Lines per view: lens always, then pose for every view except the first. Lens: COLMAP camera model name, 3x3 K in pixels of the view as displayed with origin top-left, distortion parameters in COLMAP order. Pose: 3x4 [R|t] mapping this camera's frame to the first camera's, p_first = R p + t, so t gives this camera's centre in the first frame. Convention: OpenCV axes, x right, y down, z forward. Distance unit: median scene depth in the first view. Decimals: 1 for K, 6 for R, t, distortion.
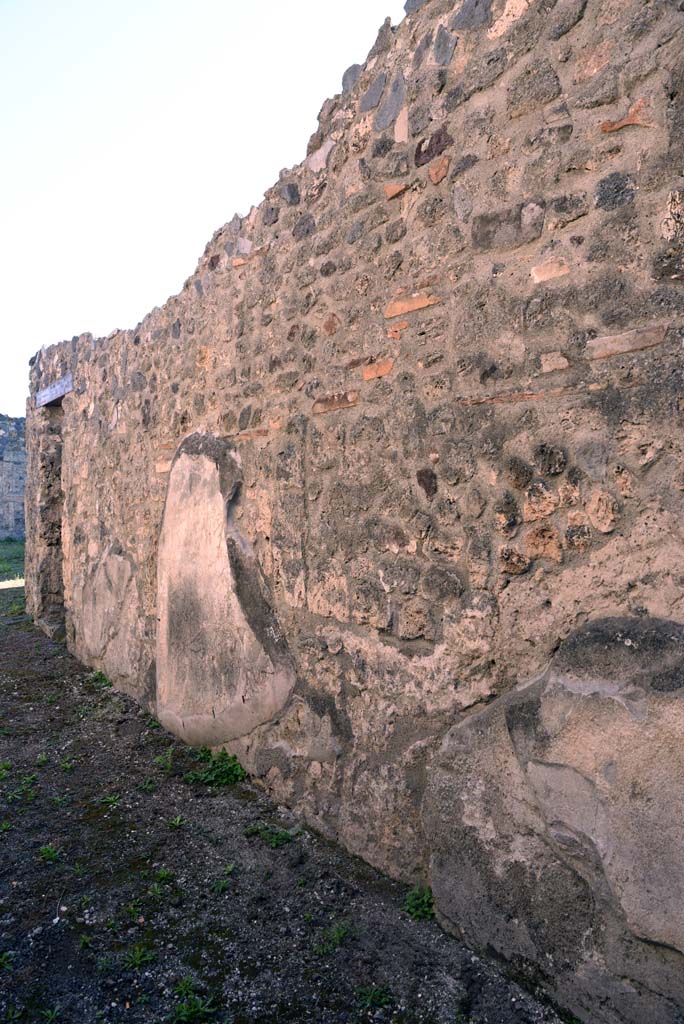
lens RADIAL K [[696.6, 0, 334.4], [0, 696.6, 505.5], [0, 0, 1]] dist [-0.134876, 0.092478]
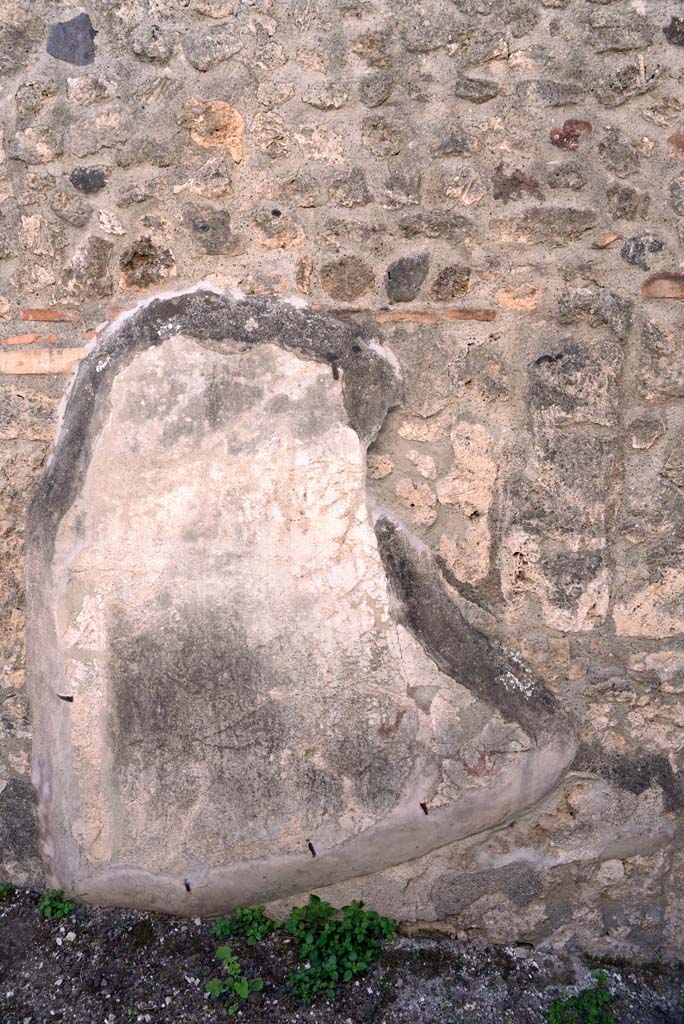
lens RADIAL K [[696.6, 0, 334.4], [0, 696.6, 505.5], [0, 0, 1]] dist [-0.134876, 0.092478]
pose [[0.687395, -0.093559, 0.720233, -0.547988], [-0.007126, 0.990752, 0.135501, -0.031564], [-0.726249, -0.098275, 0.680371, 0.703078]]
